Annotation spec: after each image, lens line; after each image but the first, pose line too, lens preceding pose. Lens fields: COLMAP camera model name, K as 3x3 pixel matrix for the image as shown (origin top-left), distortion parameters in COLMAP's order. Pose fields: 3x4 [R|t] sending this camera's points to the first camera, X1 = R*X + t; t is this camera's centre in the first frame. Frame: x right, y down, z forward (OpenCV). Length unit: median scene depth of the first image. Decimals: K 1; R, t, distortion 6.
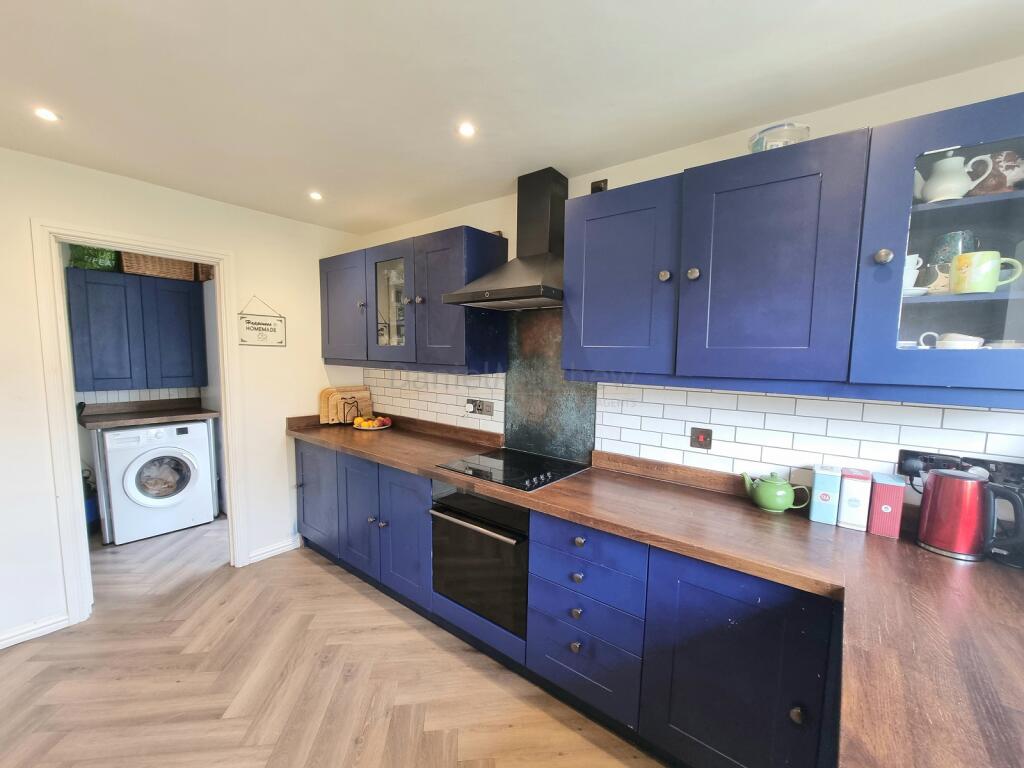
lens RADIAL K [[420.5, 0, 517.0], [0, 420.5, 393.6], [0, 0, 1]] dist [-0.001511, -0.000449]
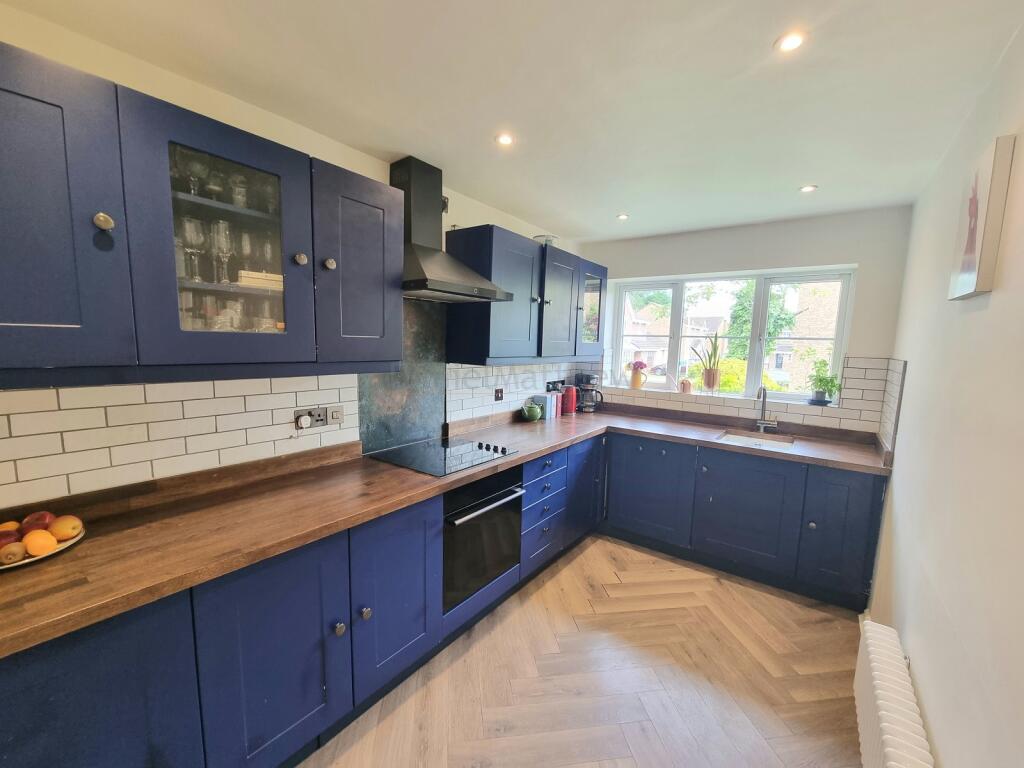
lens RADIAL K [[420.5, 0, 517.0], [0, 420.5, 393.6], [0, 0, 1]] dist [-0.001511, -0.000449]
pose [[-0.035470, -0.142666, 0.989135, -0.989370], [0.069107, 0.987039, 0.144841, -0.108514], [-0.996978, 0.073494, -0.025151, 0.810690]]
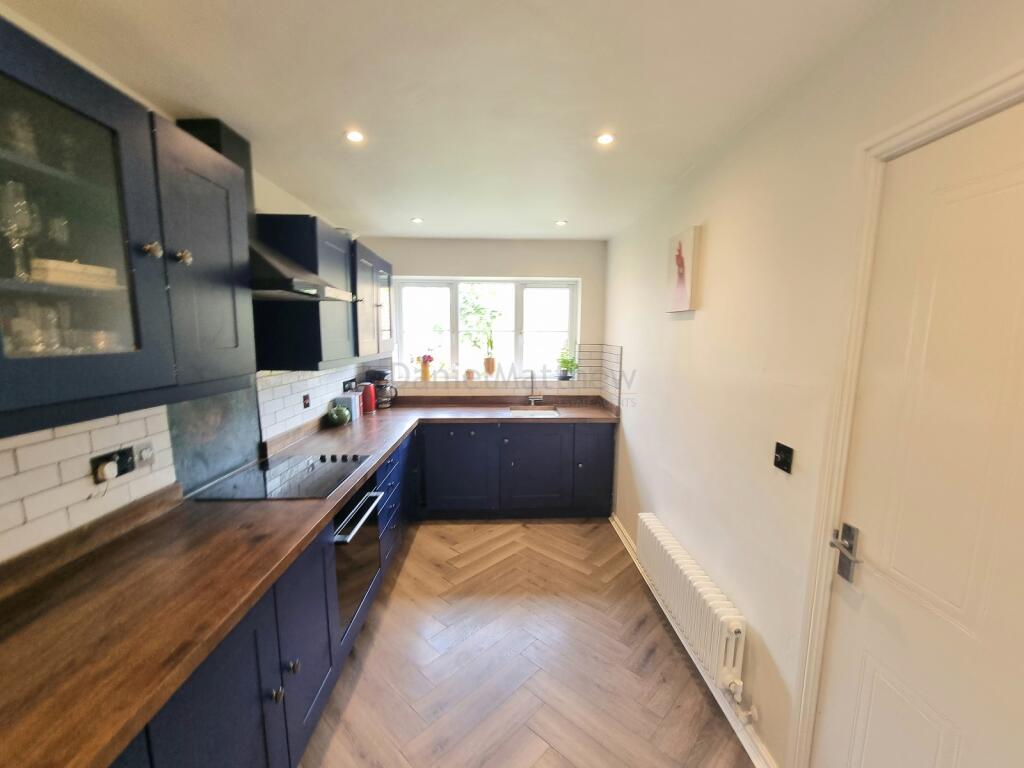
lens RADIAL K [[420.5, 0, 517.0], [0, 420.5, 393.6], [0, 0, 1]] dist [-0.001511, -0.000449]
pose [[-0.647093, -0.126915, 0.751773, -0.955807], [0.059074, 0.974737, 0.215404, -0.161751], [-0.760119, 0.183797, -0.623248, 1.131060]]
